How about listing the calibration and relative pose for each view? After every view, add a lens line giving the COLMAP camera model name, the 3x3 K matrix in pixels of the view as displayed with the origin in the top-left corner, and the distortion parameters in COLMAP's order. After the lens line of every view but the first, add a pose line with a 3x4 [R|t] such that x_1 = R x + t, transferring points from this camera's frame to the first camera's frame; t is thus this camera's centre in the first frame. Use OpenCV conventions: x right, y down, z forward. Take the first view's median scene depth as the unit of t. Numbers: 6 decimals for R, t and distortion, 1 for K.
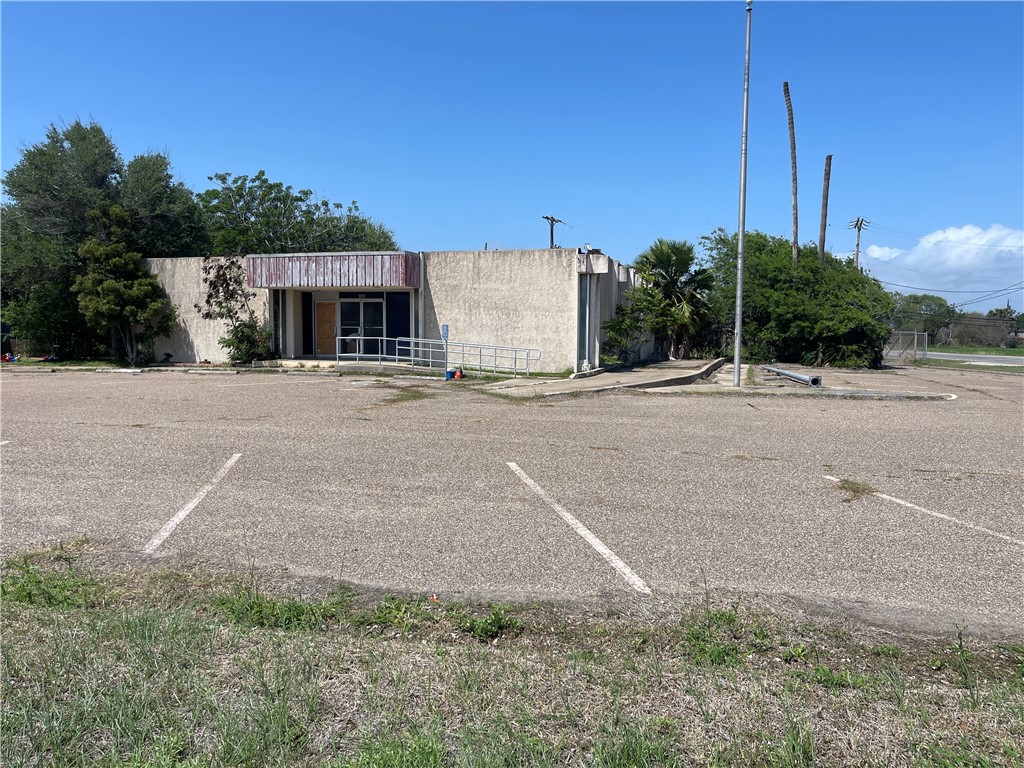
lens RADIAL K [[755.2, 0, 518.8], [0, 755.2, 383.9], [0, 0, 1]] dist [0.055922, -0.082325]
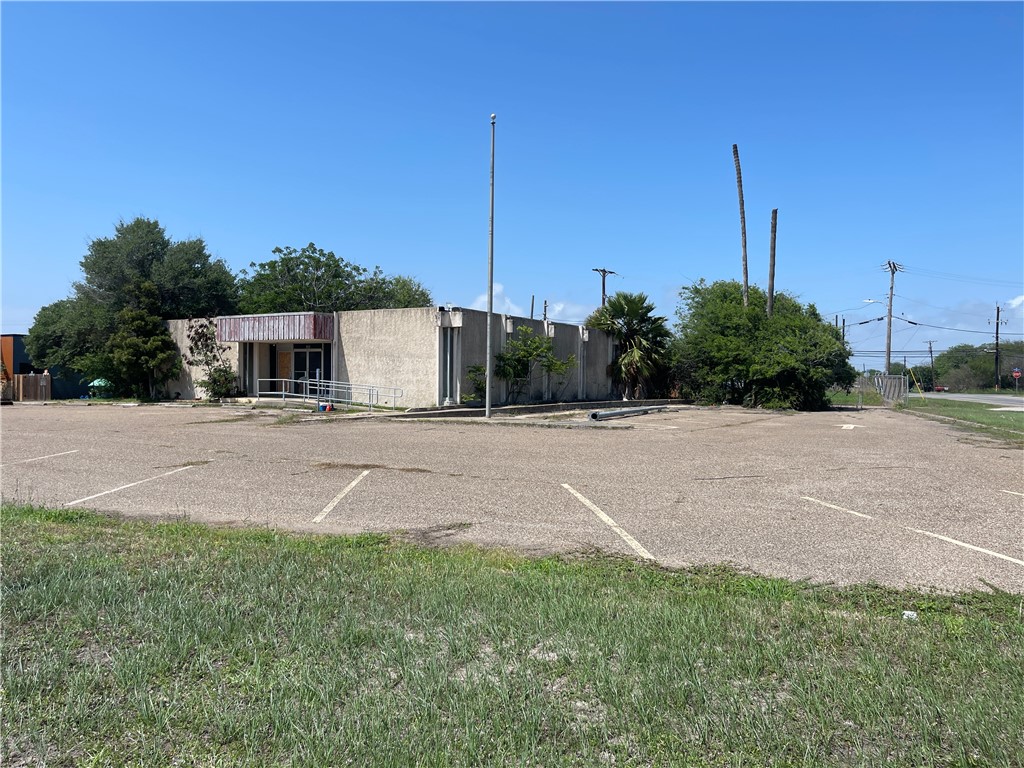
lens RADIAL K [[755.2, 0, 518.8], [0, 755.2, 383.9], [0, 0, 1]] dist [0.055922, -0.082325]
pose [[0.972865, 0.000361, -0.231372, 0.426767], [-0.014303, 0.998180, -0.058585, 0.014000], [0.230930, 0.060305, 0.971100, -0.135745]]
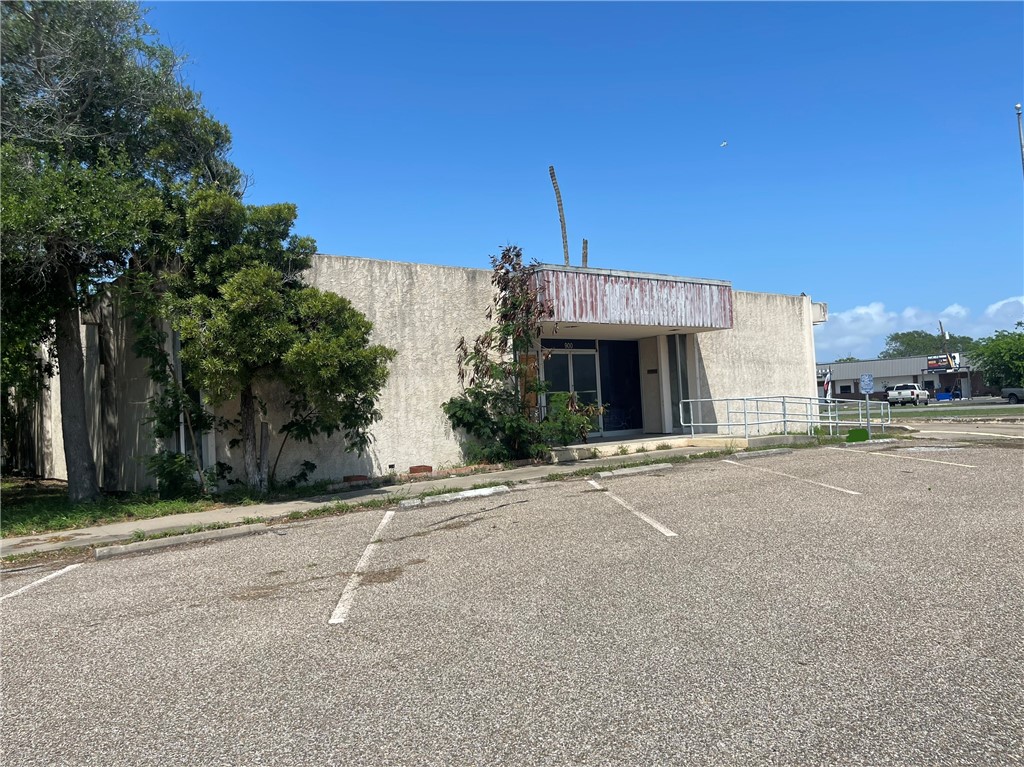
lens RADIAL K [[755.2, 0, 518.8], [0, 755.2, 383.4], [0, 0, 1]] dist [0.055922, -0.082325]
pose [[0.584894, -0.011485, 0.811028, -0.780888], [0.110227, 0.991749, -0.065448, -0.044742], [-0.803585, 0.127677, 0.581334, 0.660828]]
